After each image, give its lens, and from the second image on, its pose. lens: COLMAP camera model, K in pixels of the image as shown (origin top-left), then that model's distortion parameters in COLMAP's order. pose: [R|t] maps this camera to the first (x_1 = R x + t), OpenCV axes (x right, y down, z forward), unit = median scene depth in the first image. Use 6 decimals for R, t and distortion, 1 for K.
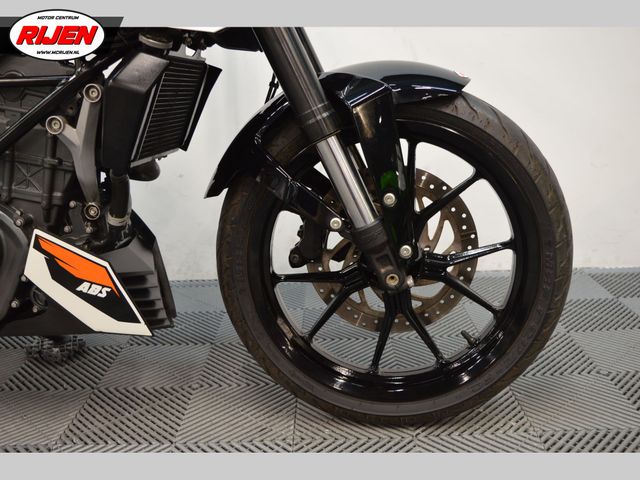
lens RADIAL K [[641.4, 0, 319.6], [0, 641.4, 237.8], [0, 0, 1]] dist [-0.063244, 0.000000]
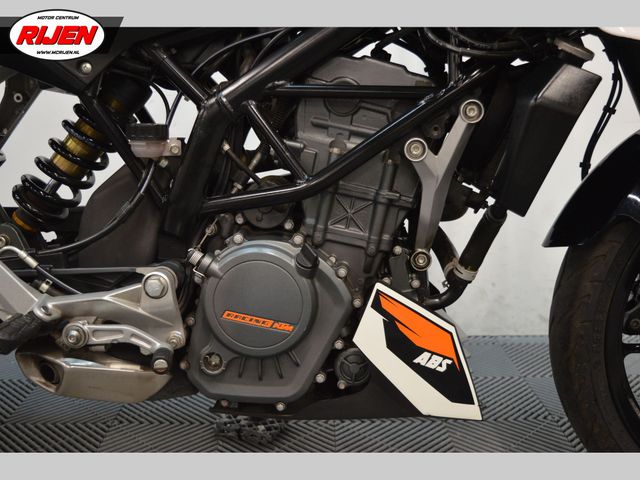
lens RADIAL K [[734.8, 0, 324.1], [0, 734.8, 243.3], [0, 0, 1]] dist [-0.064104, 0.000000]
pose [[0.999111, 0.026989, 0.032374, -0.509121], [-0.025526, 0.998670, -0.044802, -0.018893], [-0.033541, 0.043936, 0.998471, 0.103650]]
